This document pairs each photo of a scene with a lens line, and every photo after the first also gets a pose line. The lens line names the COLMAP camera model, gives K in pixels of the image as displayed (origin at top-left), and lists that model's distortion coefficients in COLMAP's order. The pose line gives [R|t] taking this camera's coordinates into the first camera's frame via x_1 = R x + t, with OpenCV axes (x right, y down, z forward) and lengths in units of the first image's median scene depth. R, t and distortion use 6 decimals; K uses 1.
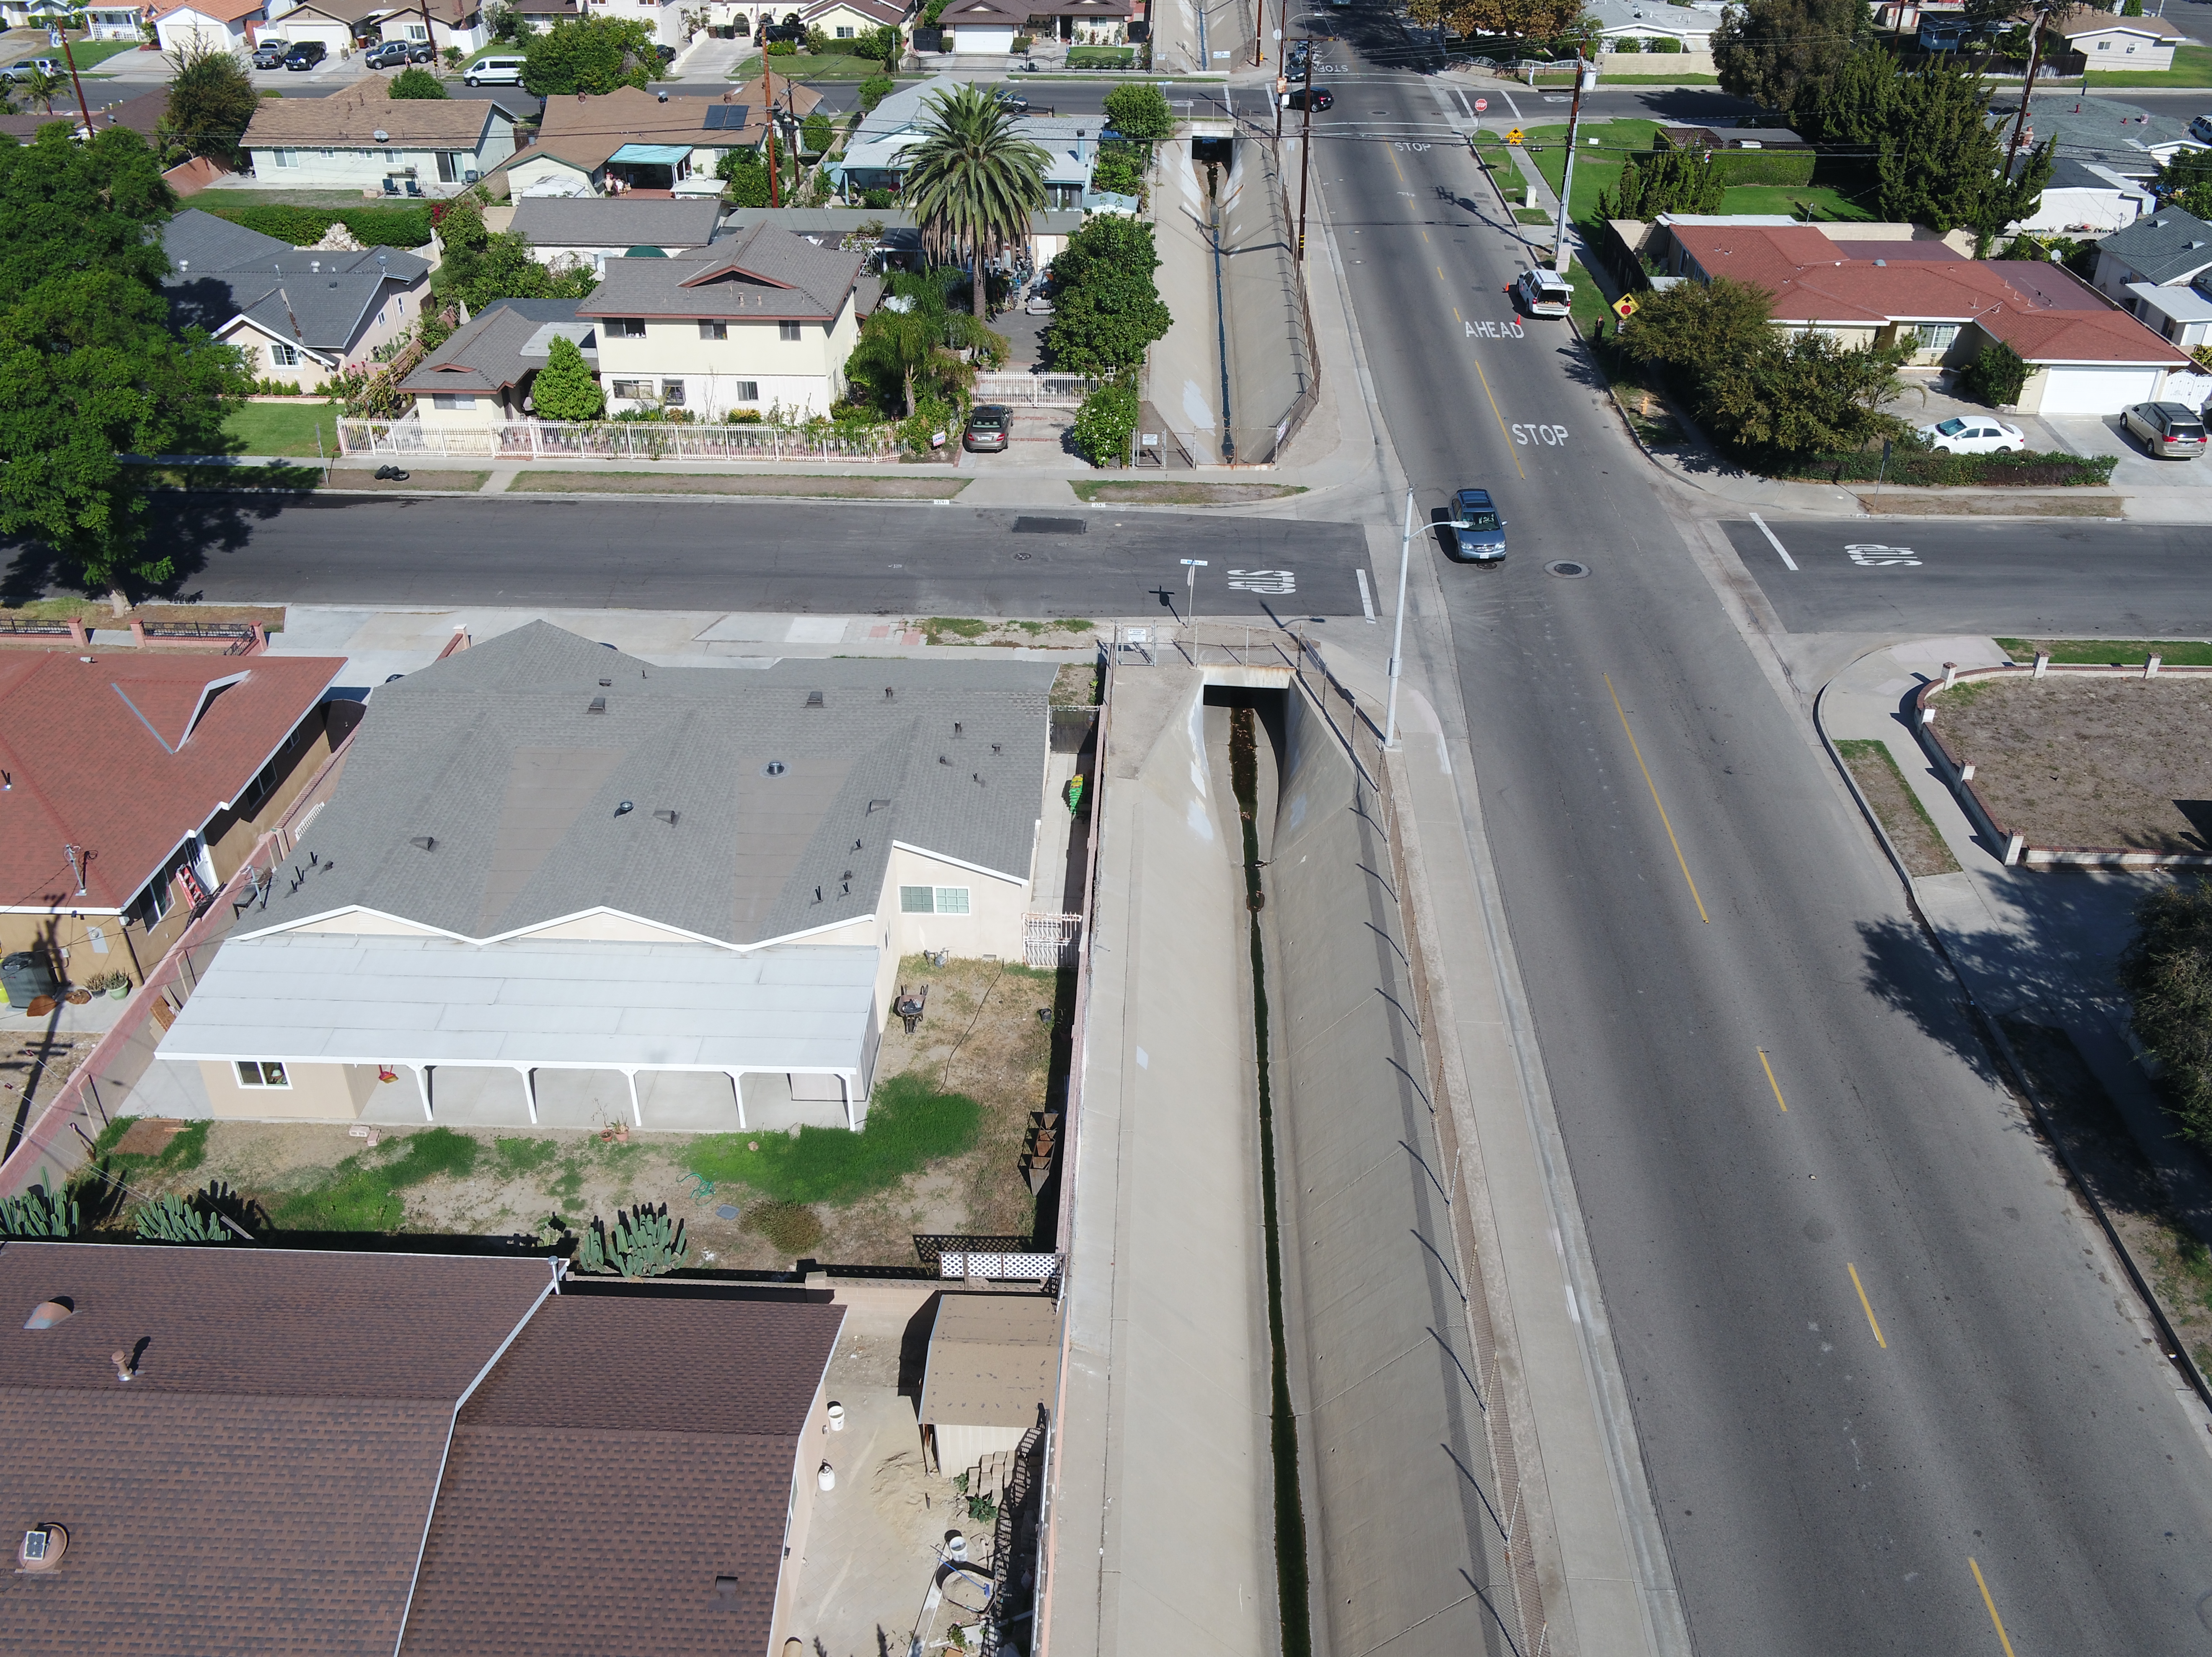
lens RADIAL K [[1921.5, 0, 1106.0], [0, 1921.5, 828.5], [0, 0, 1]] dist [0.004838, -0.006727]
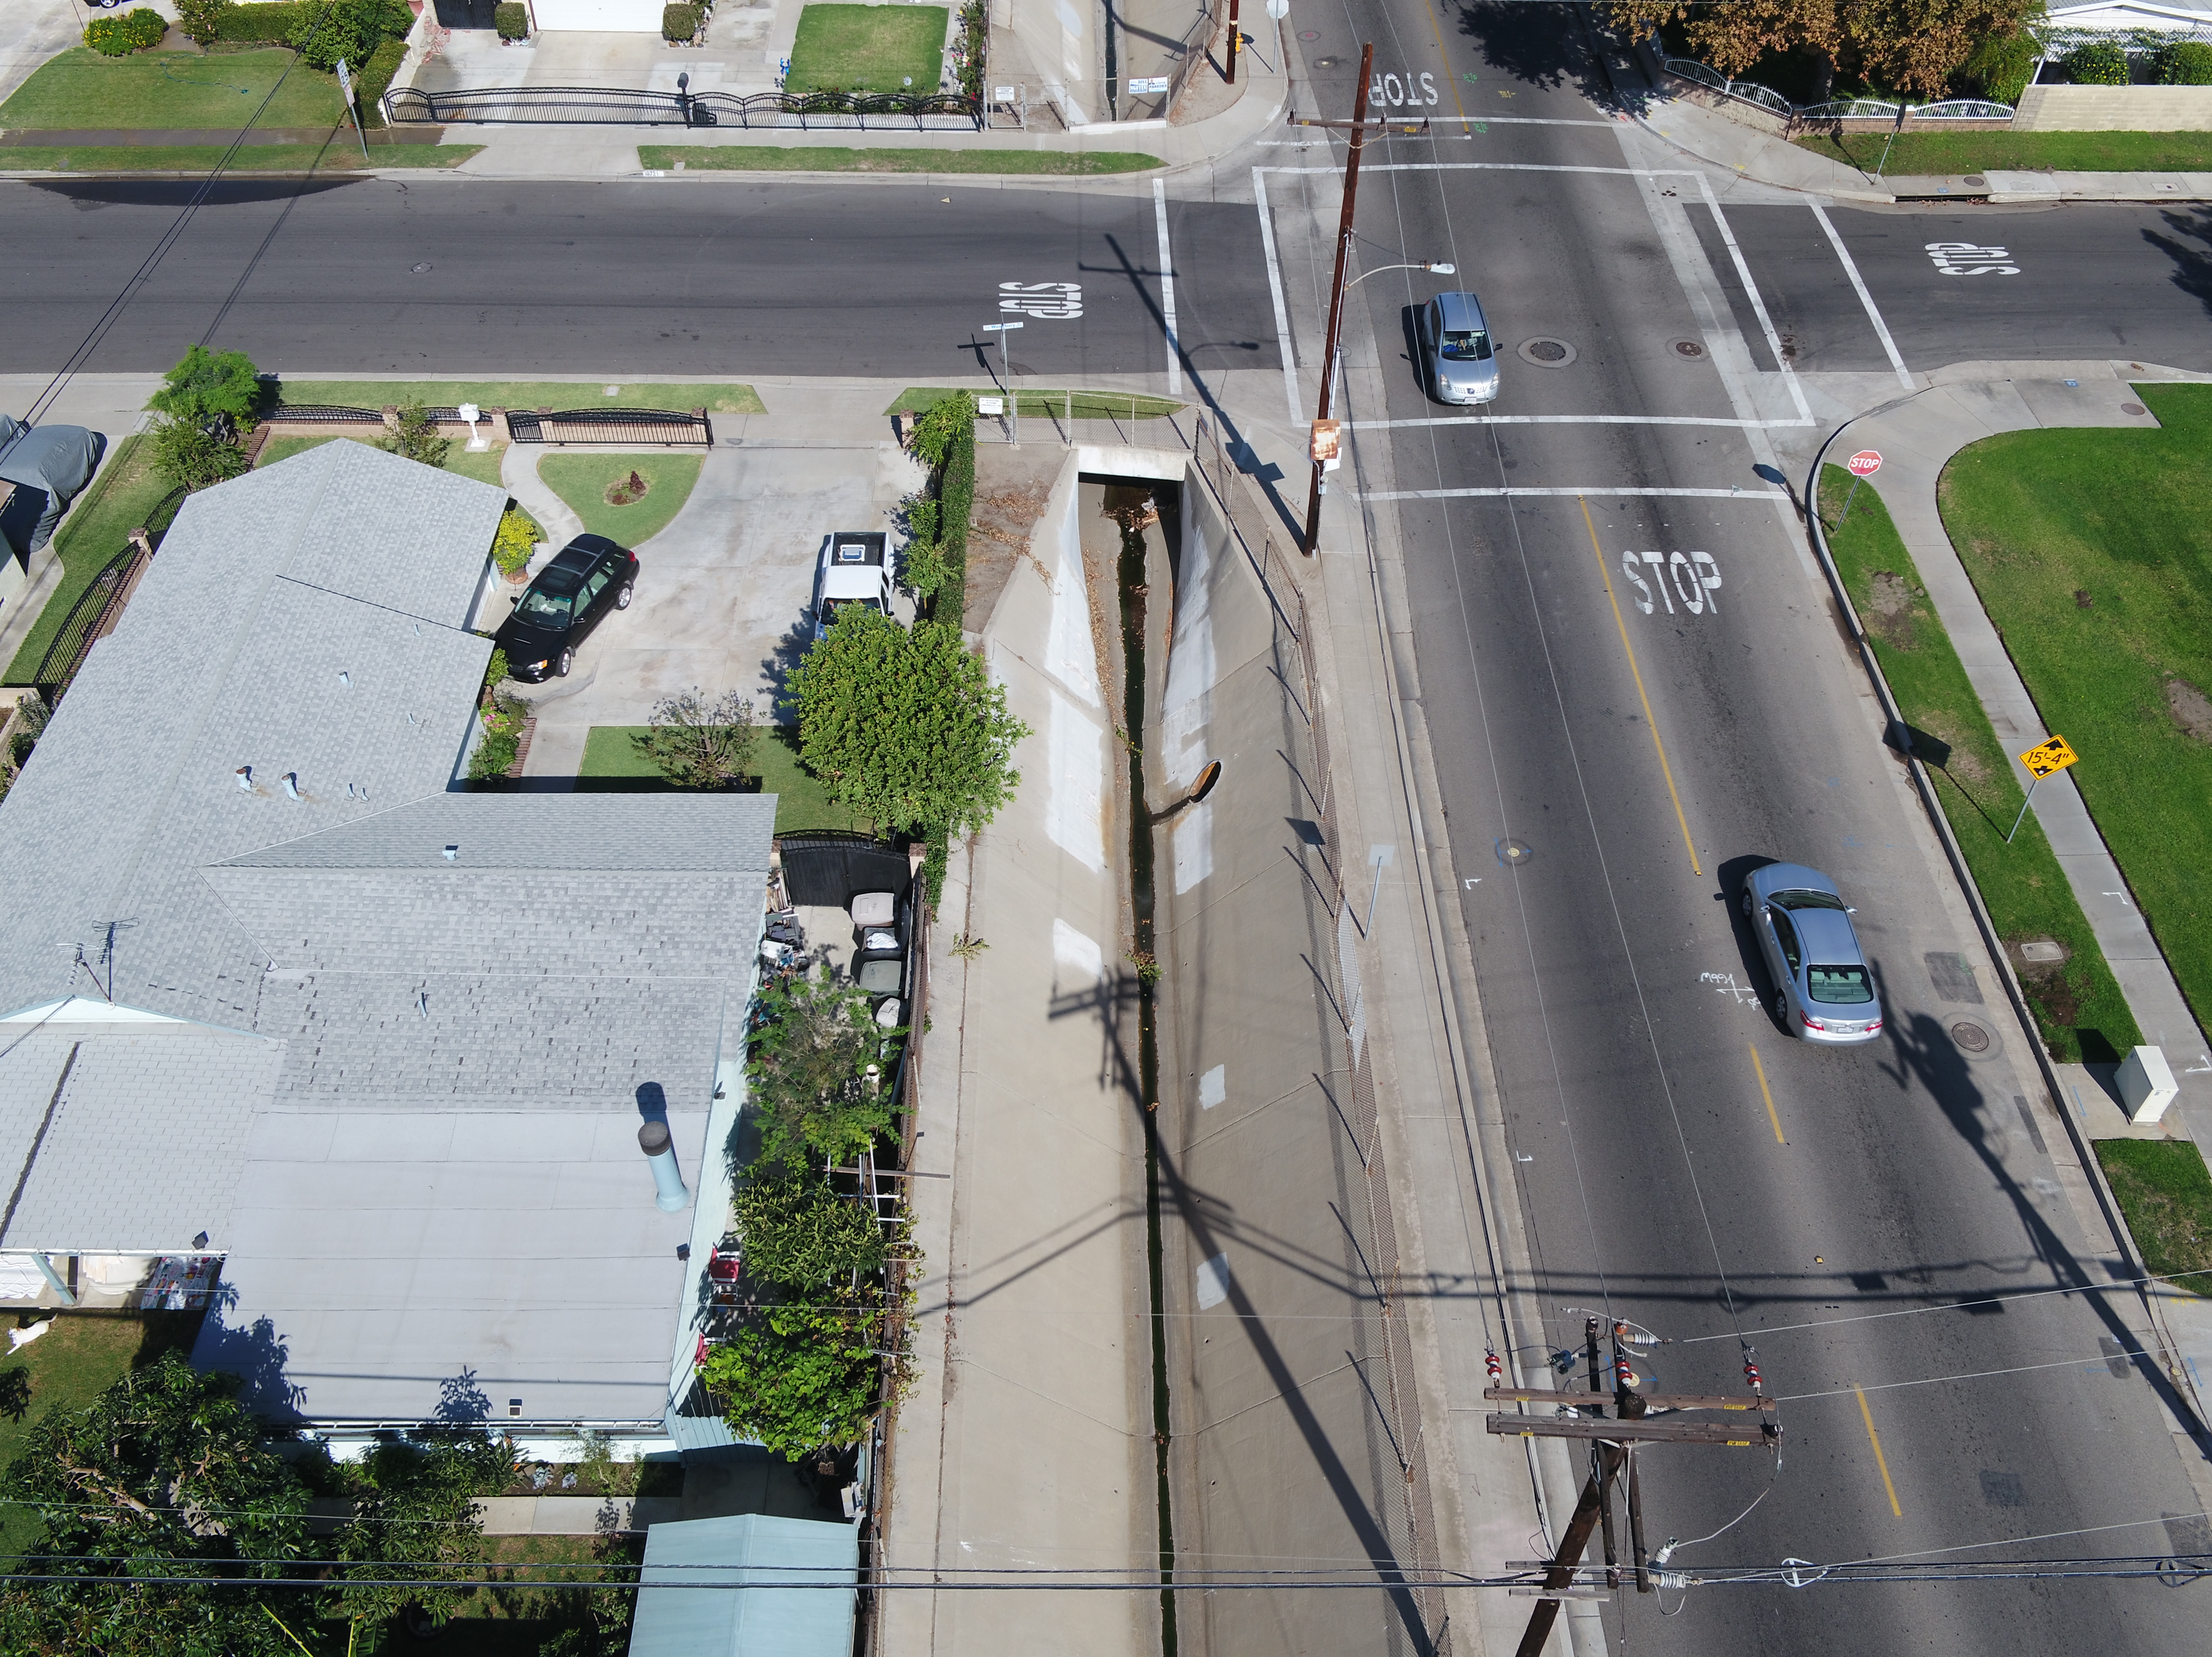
lens RADIAL K [[1904.2, 0, 1103.2], [0, 1904.2, 816.0], [0, 0, 1]] dist [0.003572, -0.003961]
pose [[0.998963, -0.025053, 0.038024, 0.055923], [0.014977, 0.969354, 0.245213, -0.644156], [-0.043002, -0.244389, 0.968723, 1.022836]]
